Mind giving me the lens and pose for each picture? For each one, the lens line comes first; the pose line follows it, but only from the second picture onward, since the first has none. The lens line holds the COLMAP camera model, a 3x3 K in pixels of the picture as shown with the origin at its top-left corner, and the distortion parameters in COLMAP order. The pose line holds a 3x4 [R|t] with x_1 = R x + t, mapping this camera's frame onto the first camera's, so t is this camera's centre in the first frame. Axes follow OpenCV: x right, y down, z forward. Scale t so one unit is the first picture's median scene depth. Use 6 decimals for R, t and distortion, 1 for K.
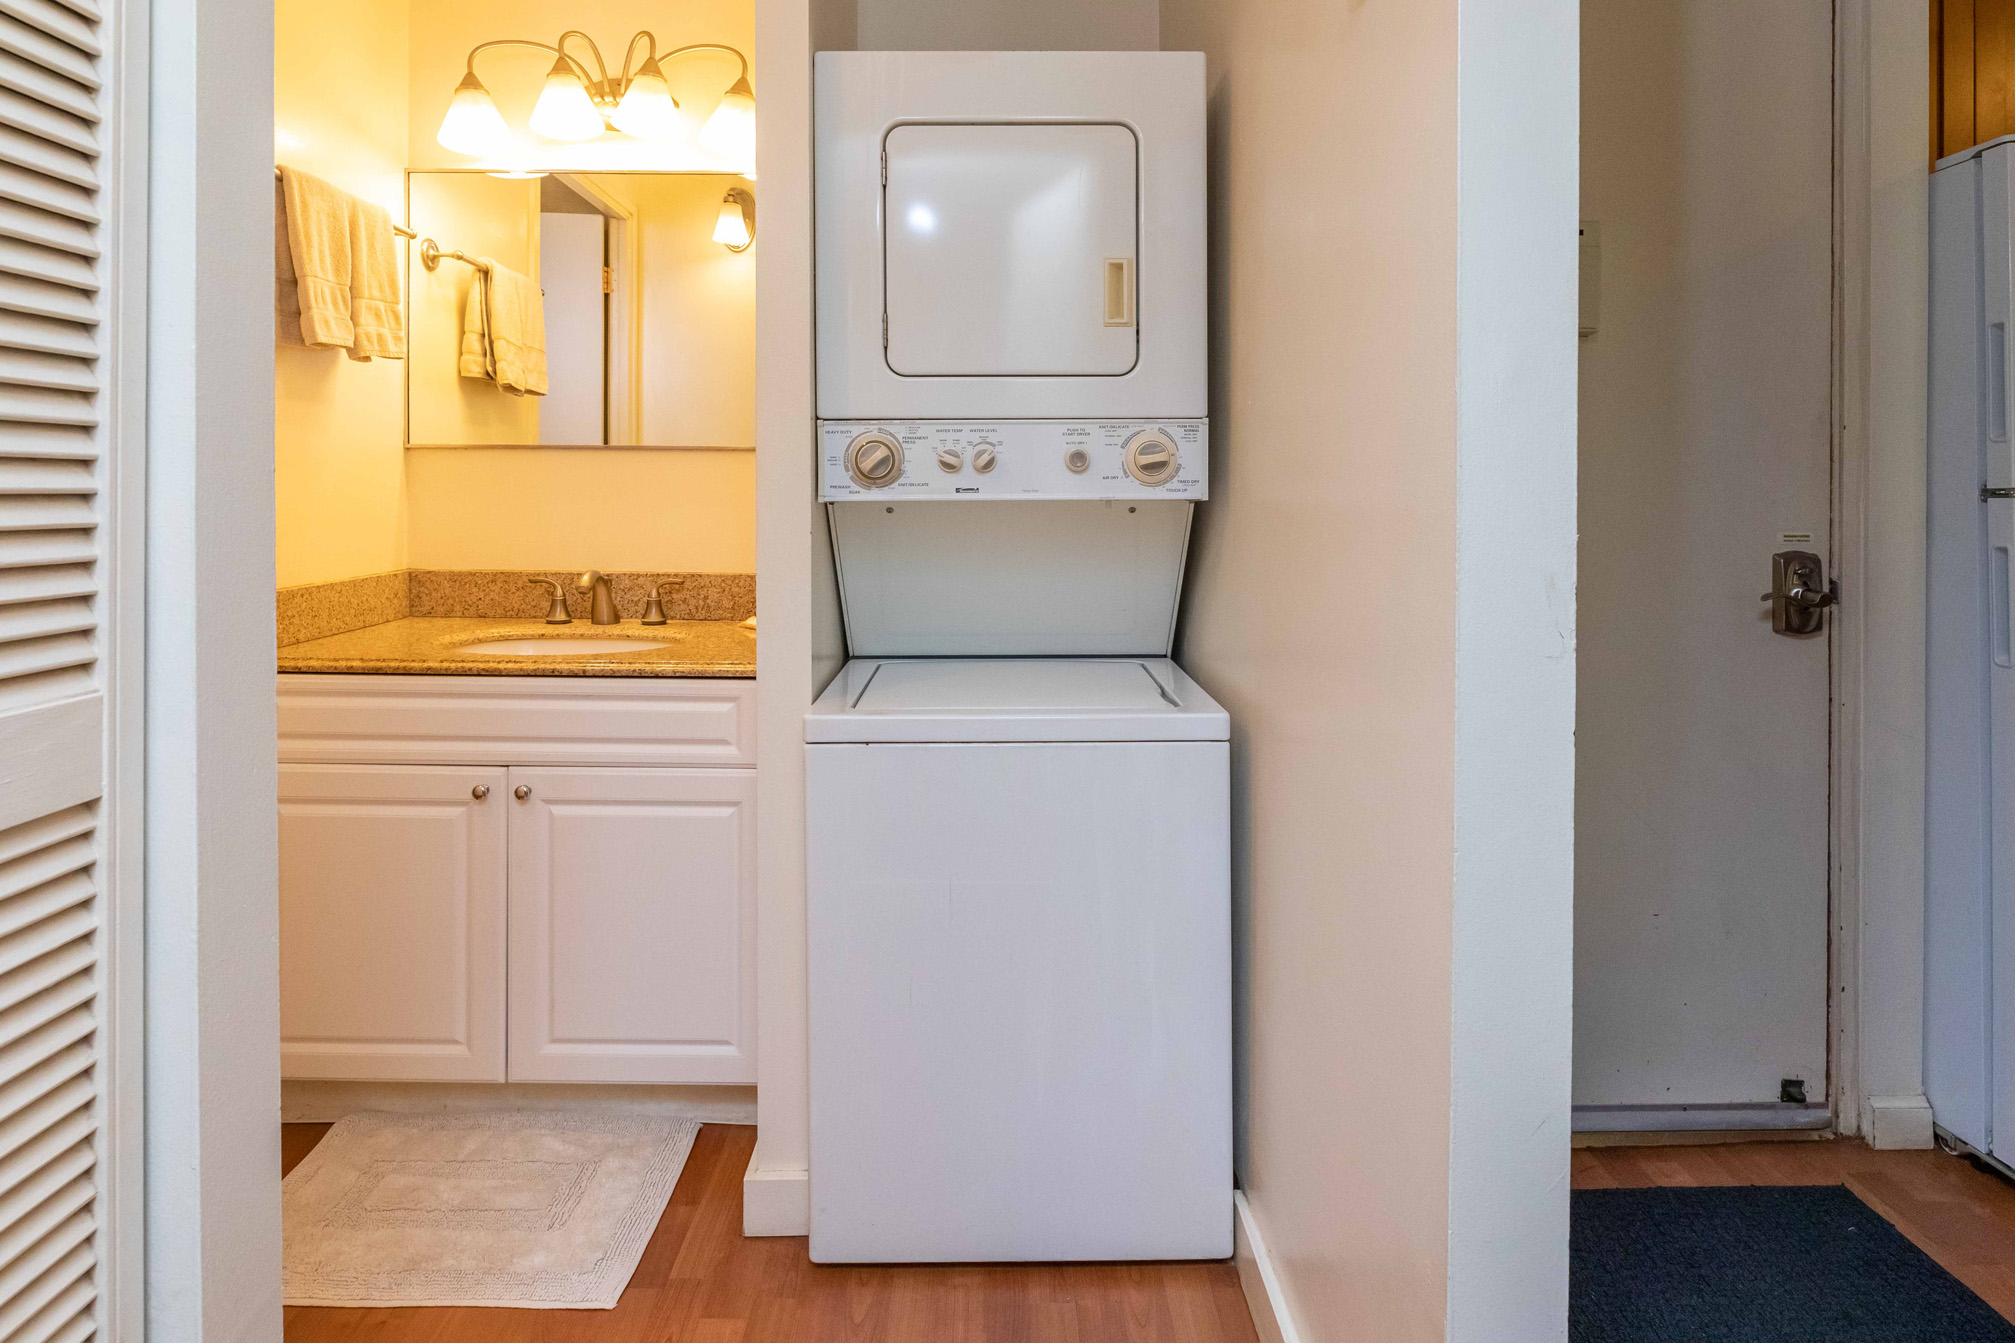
lens RADIAL K [[1067.9, 0, 1007.6], [0, 1067.9, 504.3], [0, 0, 1]] dist [0.000211, -0.000358]
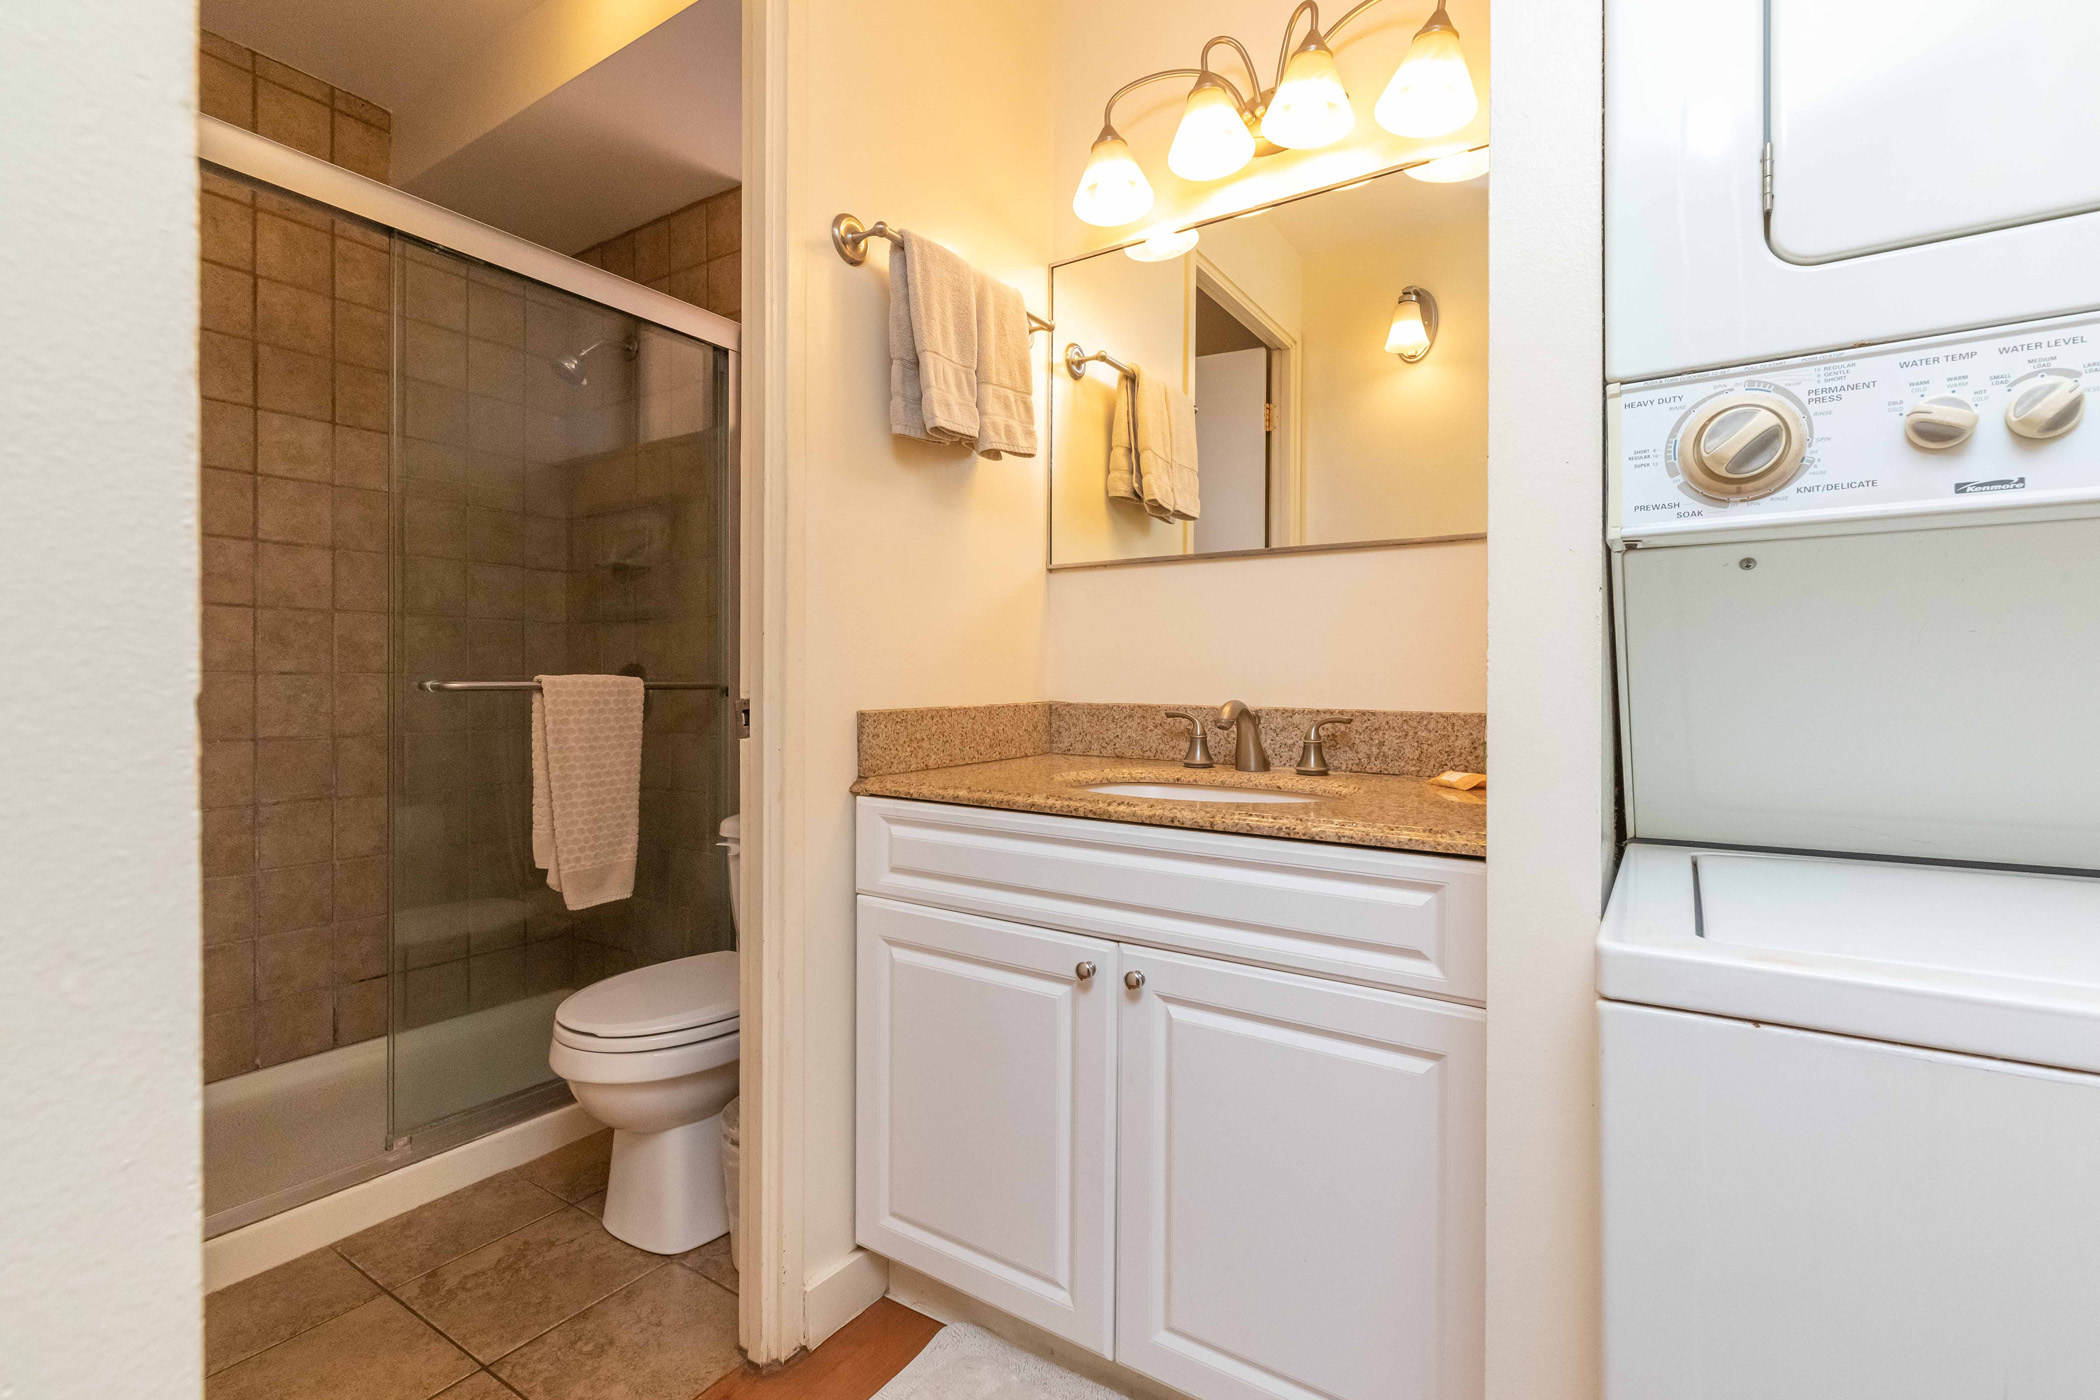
lens RADIAL K [[959.0, 0, 1052.2], [0, 959.0, 691.1], [0, 0, 1]] dist [0.000191, 0.000263]
pose [[0.829077, 0.002552, -0.559129, -0.104089], [-0.006658, 0.999964, -0.005309, 0.058518], [0.559095, 0.008124, 0.829064, 0.333626]]
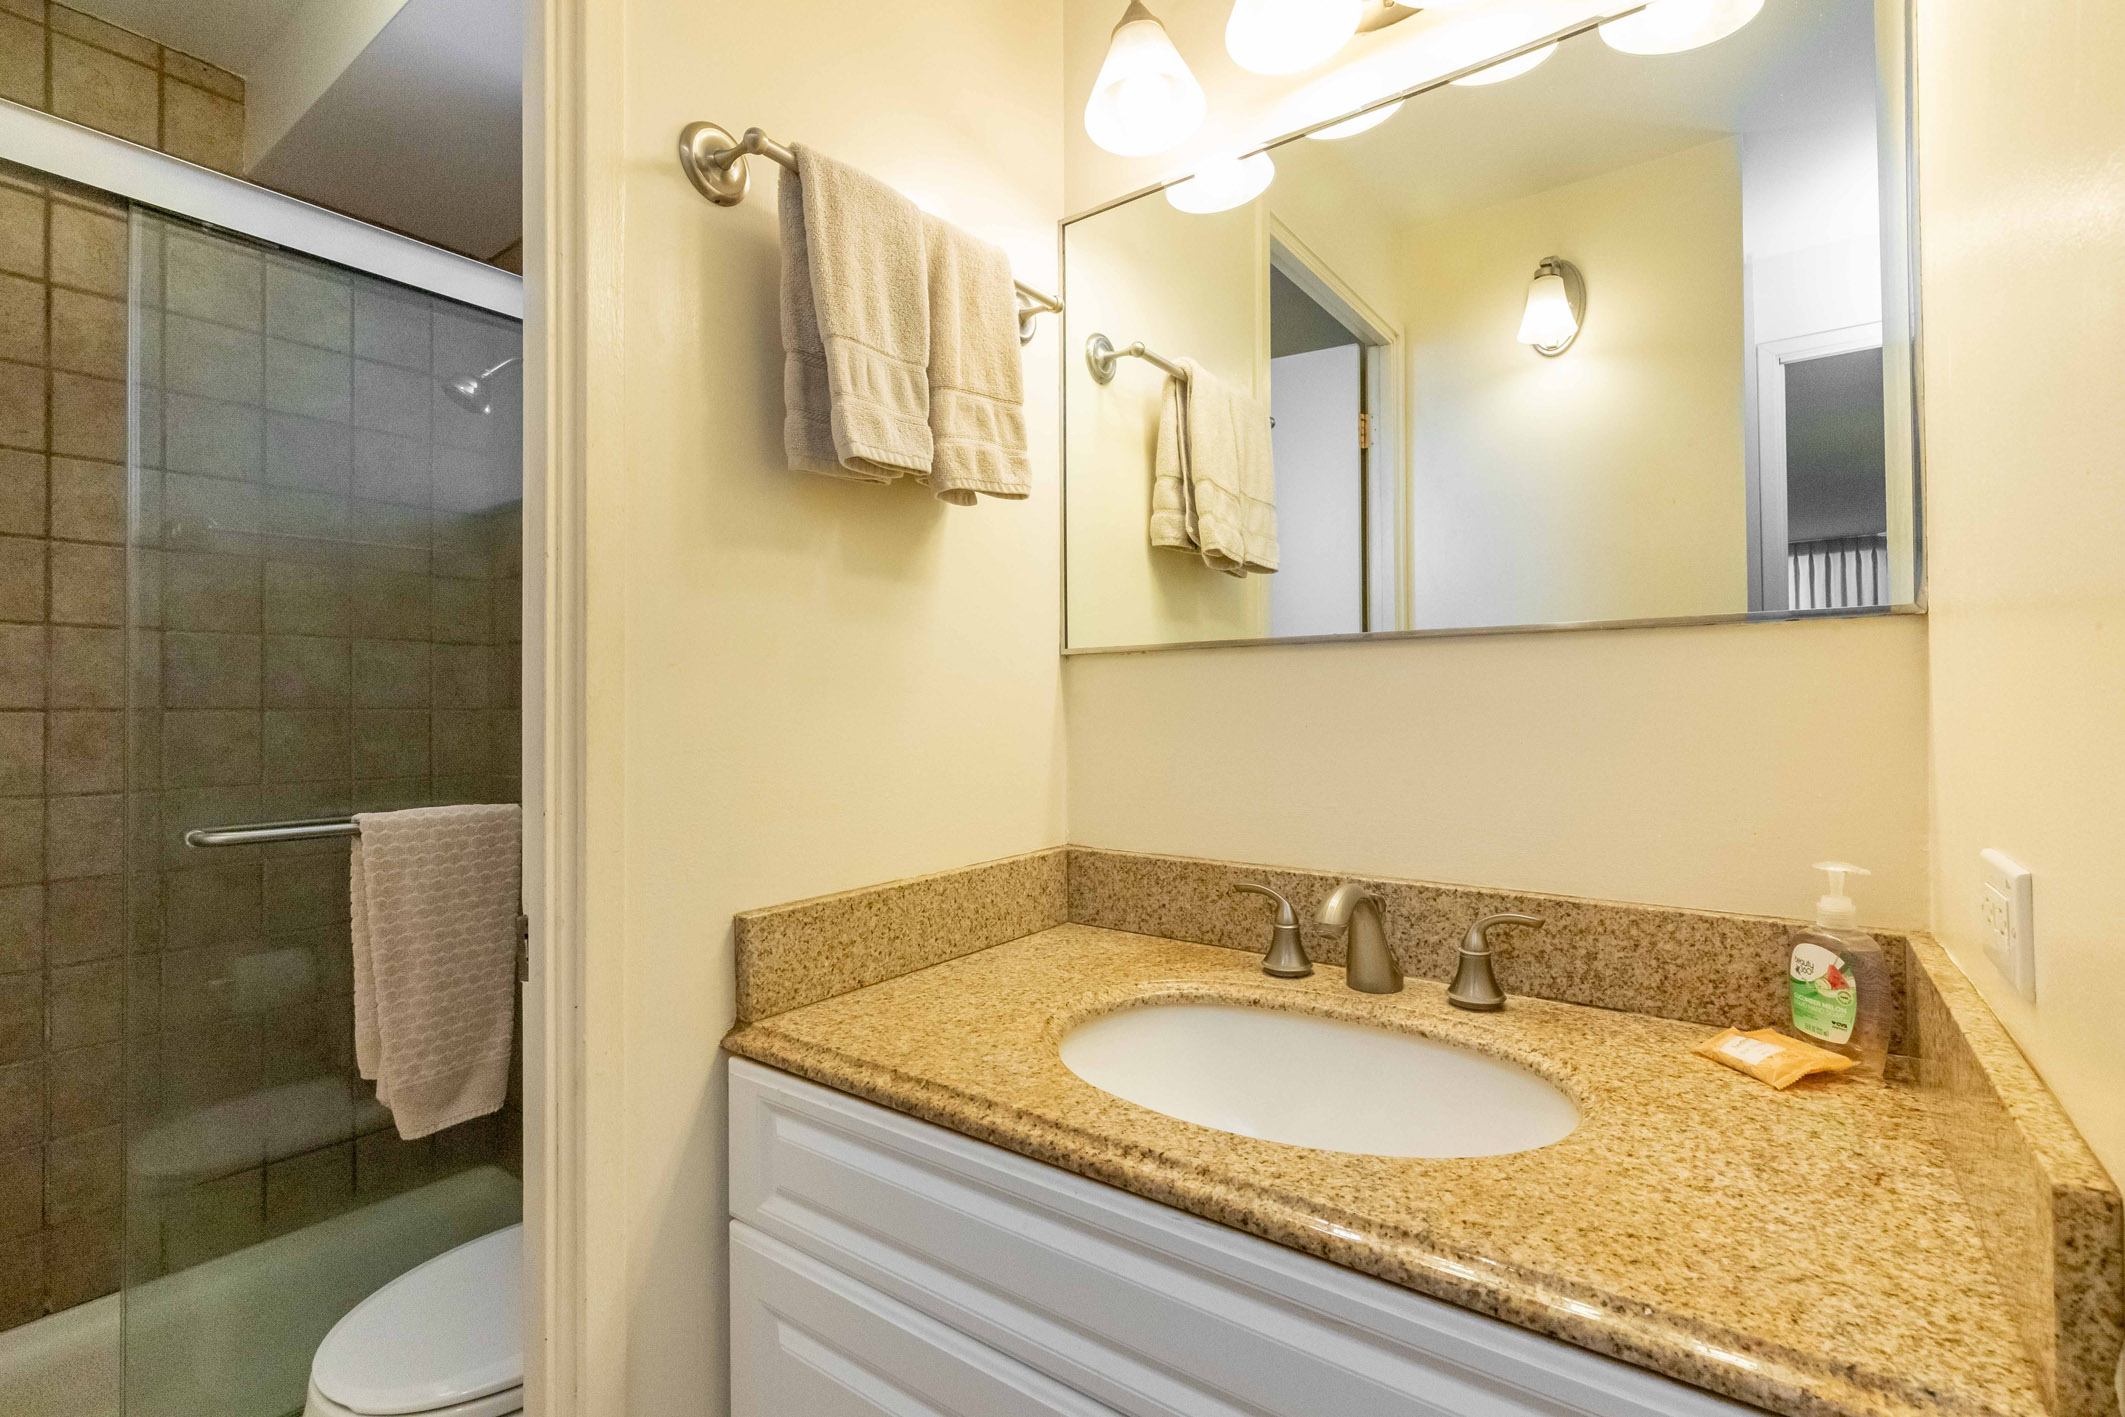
lens RADIAL K [[982.3, 0, 1070.3], [0, 982.3, 703.7], [0, 0, 1]] dist [0.002934, -0.000711]
pose [[0.797073, -0.016329, -0.603662, -0.214530], [0.005015, 0.999779, -0.020422, -0.012447], [0.603862, 0.013250, 0.796979, 0.557680]]
